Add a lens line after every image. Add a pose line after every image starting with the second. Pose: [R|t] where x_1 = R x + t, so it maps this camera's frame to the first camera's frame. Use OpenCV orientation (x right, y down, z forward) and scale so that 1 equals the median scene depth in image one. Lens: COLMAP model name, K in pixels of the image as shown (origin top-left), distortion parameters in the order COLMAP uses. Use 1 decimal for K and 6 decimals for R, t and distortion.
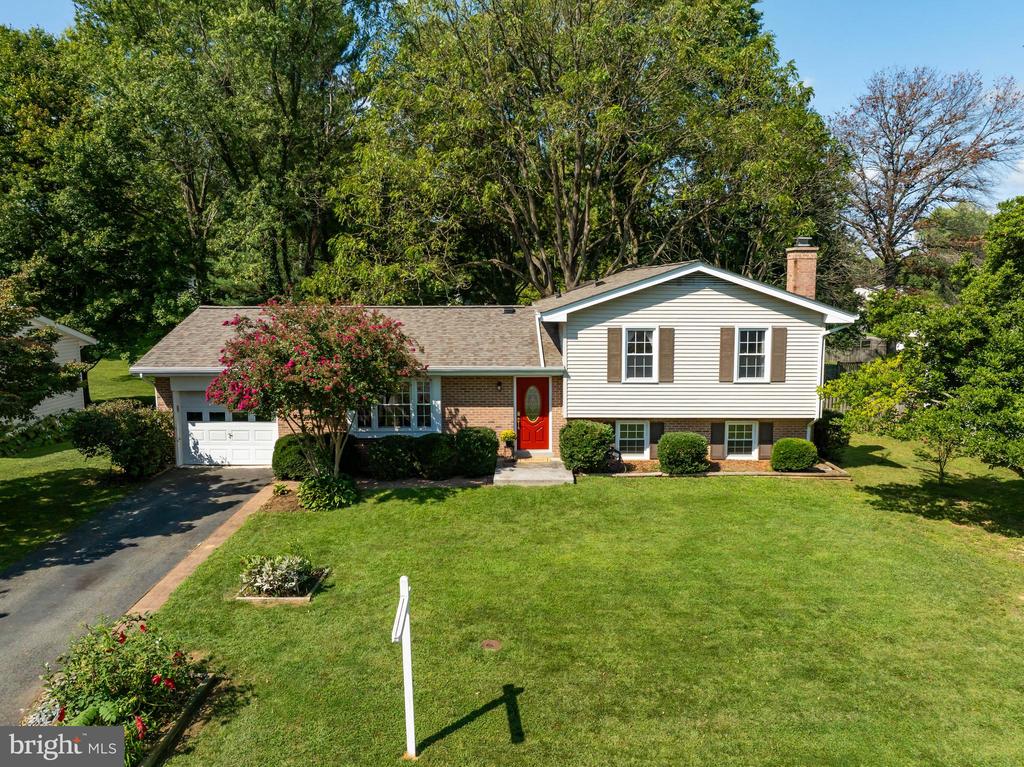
lens RADIAL K [[721.0, 0, 520.8], [0, 721.0, 365.8], [0, 0, 1]] dist [-0.044246, -0.002985]
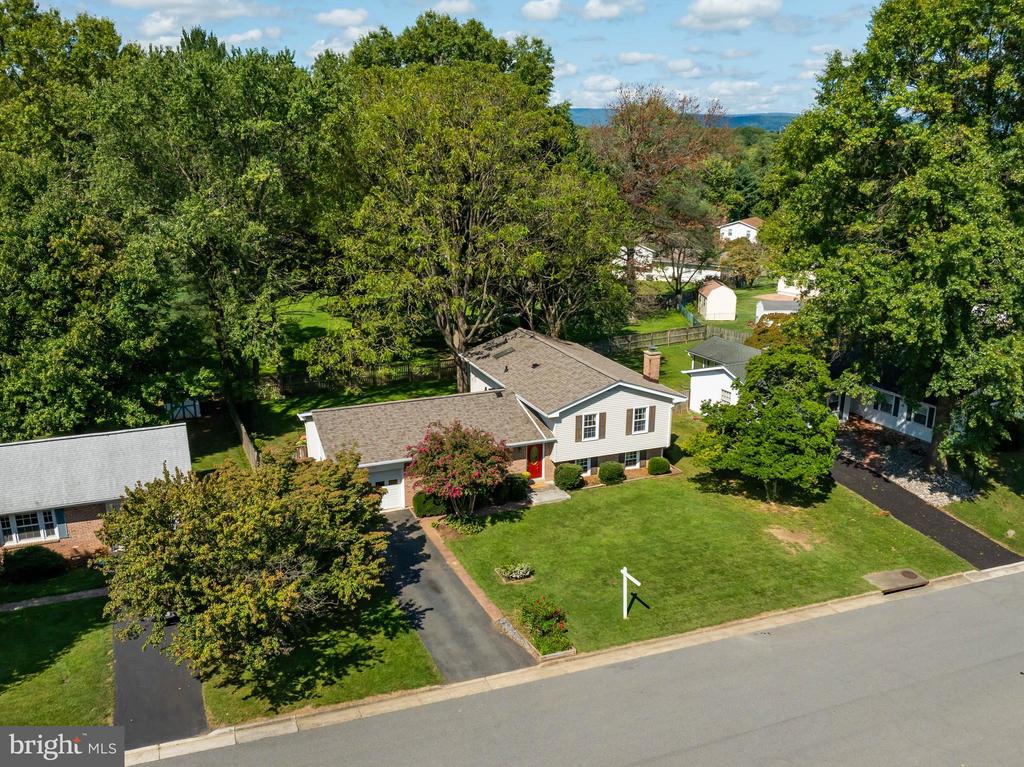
lens RADIAL K [[721.0, 0, 510.5], [0, 721.0, 384.8], [0, 0, 1]] dist [-0.044246, -0.002985]
pose [[0.936585, -0.090505, 0.338553, -0.689441], [0.042181, 0.988166, 0.147476, -0.425755], [-0.347894, -0.123843, 0.929319, -0.730274]]
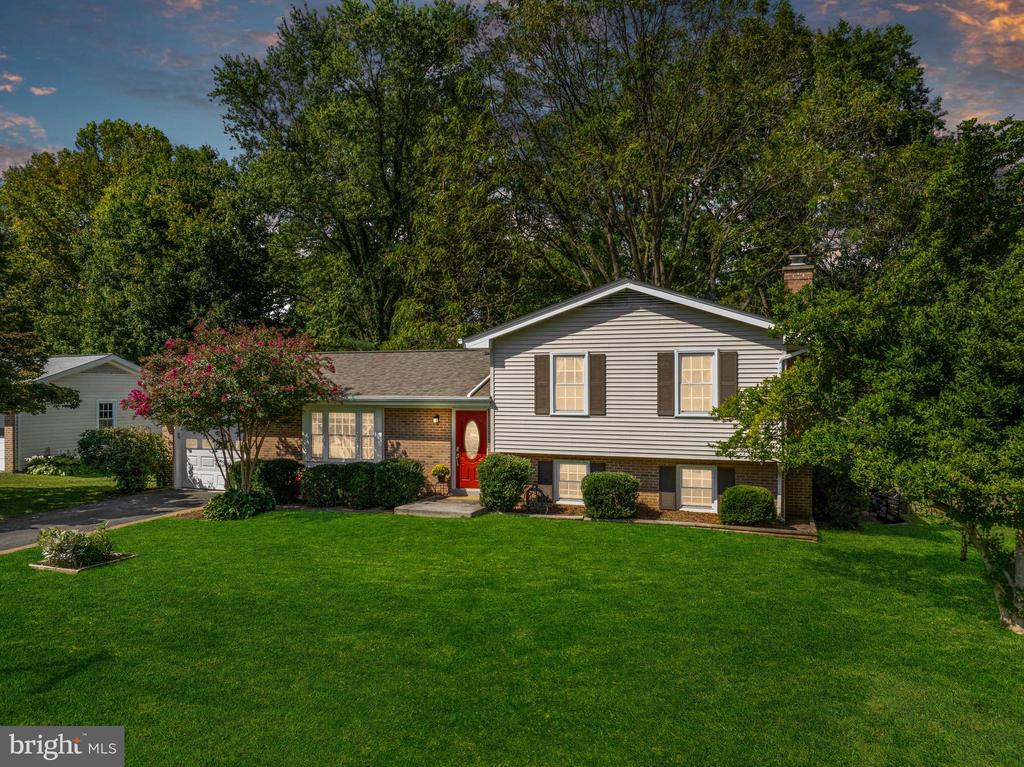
lens RADIAL K [[721.0, 0, 519.6], [0, 721.0, 383.0], [0, 0, 1]] dist [-0.044246, -0.002985]
pose [[0.941590, -0.002837, -0.336749, 0.413825], [-0.038819, 0.992384, -0.116904, 0.091918], [0.334516, 0.123148, 0.934309, 0.131046]]
